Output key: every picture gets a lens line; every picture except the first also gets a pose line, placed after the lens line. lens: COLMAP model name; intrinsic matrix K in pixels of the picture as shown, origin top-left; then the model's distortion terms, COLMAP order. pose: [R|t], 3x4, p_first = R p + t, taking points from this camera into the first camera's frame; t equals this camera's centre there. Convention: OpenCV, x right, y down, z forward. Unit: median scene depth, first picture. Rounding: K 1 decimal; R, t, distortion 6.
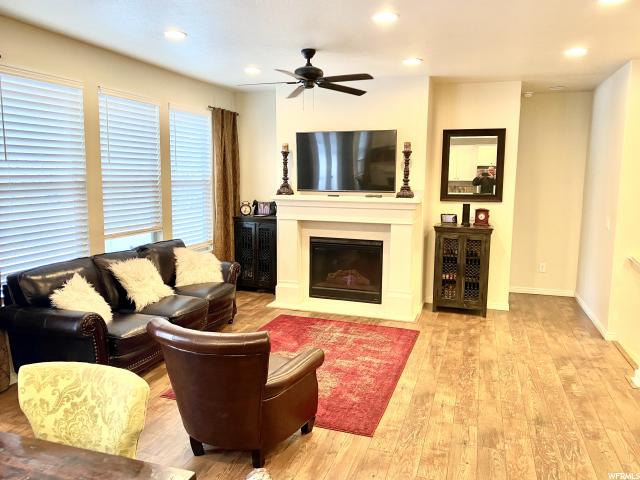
lens RADIAL K [[501.0, 0, 320.0], [0, 501.0, 240.0], [0, 0, 1]] dist [0.020401, -0.010194]
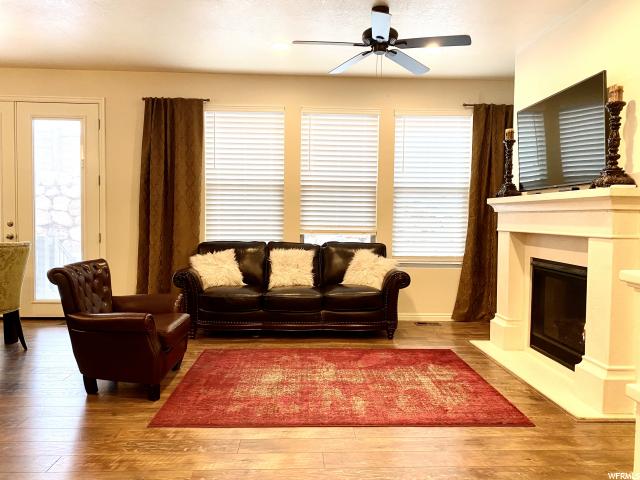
lens RADIAL K [[501.0, 0, 320.0], [0, 501.0, 240.0], [0, 0, 1]] dist [0.020401, -0.010194]
pose [[0.331098, 0.030888, -0.943091, 0.629286], [-0.137638, 0.990355, -0.015886, 0.023849], [0.933504, 0.135065, 0.332156, 0.579401]]
